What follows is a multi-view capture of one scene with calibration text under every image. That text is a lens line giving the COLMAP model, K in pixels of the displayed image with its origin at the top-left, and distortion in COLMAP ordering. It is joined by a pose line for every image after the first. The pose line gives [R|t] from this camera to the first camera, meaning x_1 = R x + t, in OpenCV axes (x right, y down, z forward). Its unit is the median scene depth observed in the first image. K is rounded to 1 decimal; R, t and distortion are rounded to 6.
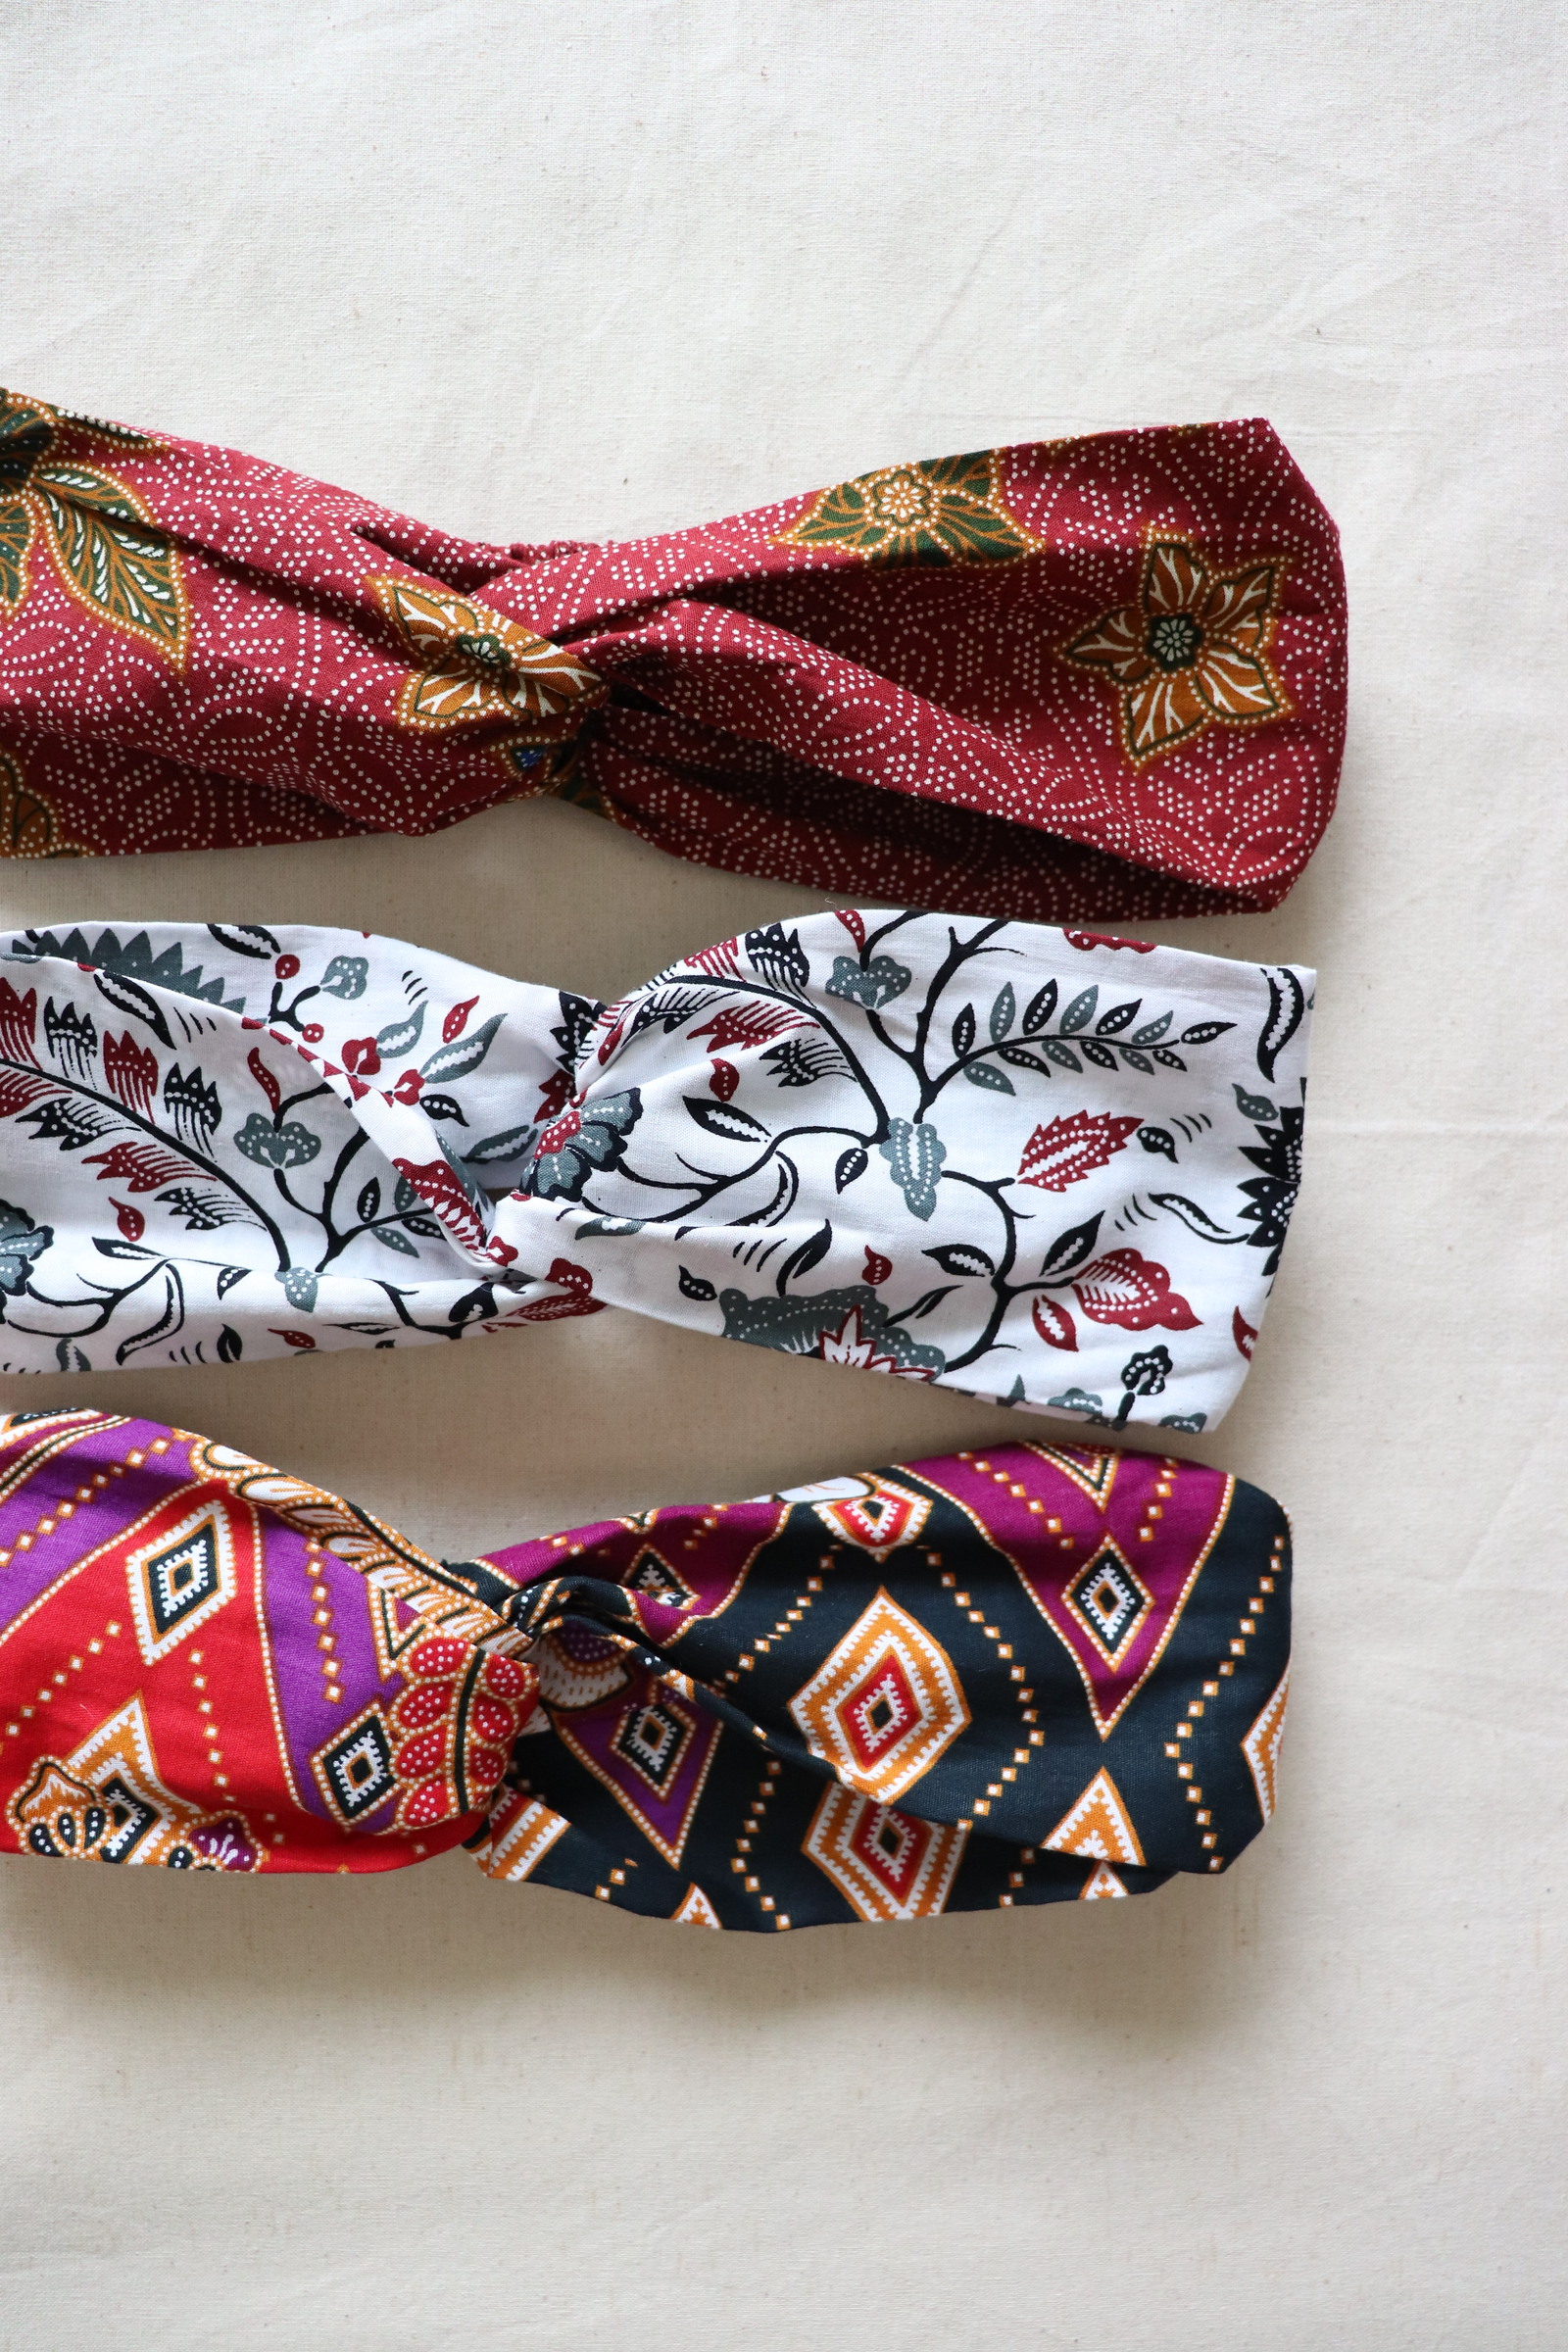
lens RADIAL K [[1902.1, 0, 771.6], [0, 1902.1, 1167.4], [0, 0, 1]] dist [-0.195258, 0.153318]
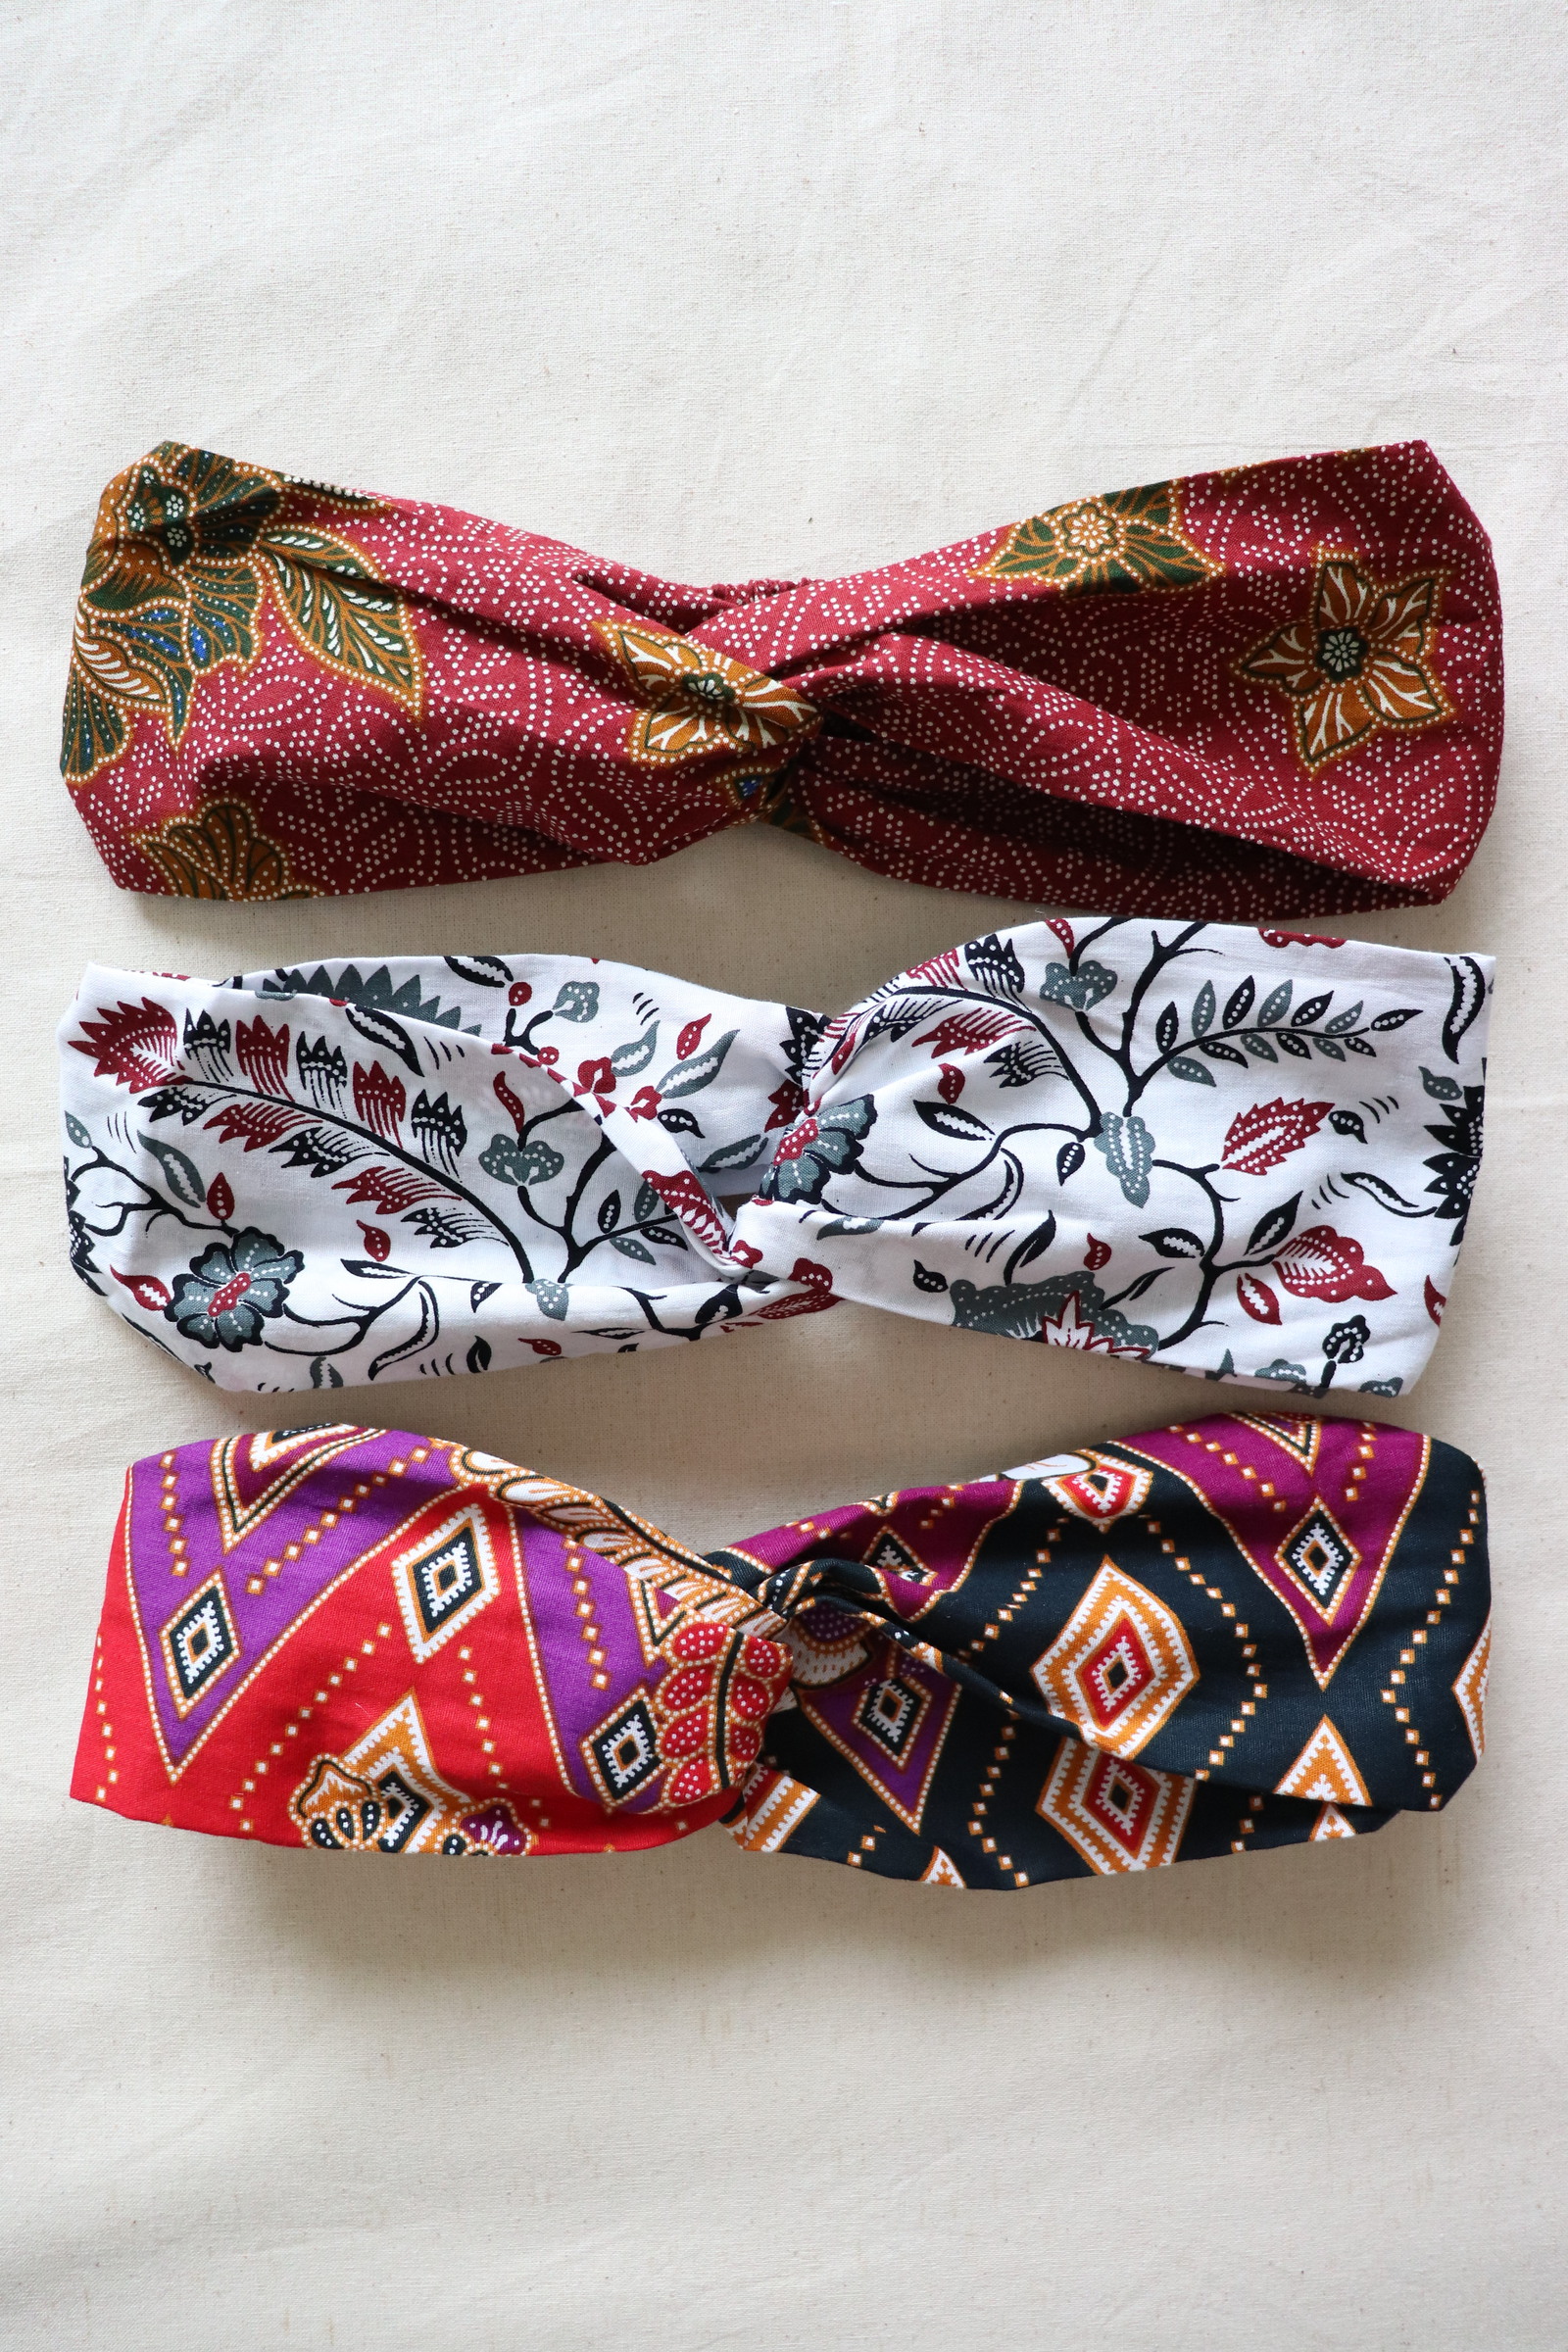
lens RADIAL K [[1902.1, 0, 771.6], [0, 1902.1, 1167.4], [0, 0, 1]] dist [-0.195258, 0.153318]
pose [[0.998894, -0.043833, -0.017000, -0.106005], [0.043766, 0.999033, -0.004271, 0.001017], [0.017170, 0.003522, 0.999846, -0.060803]]
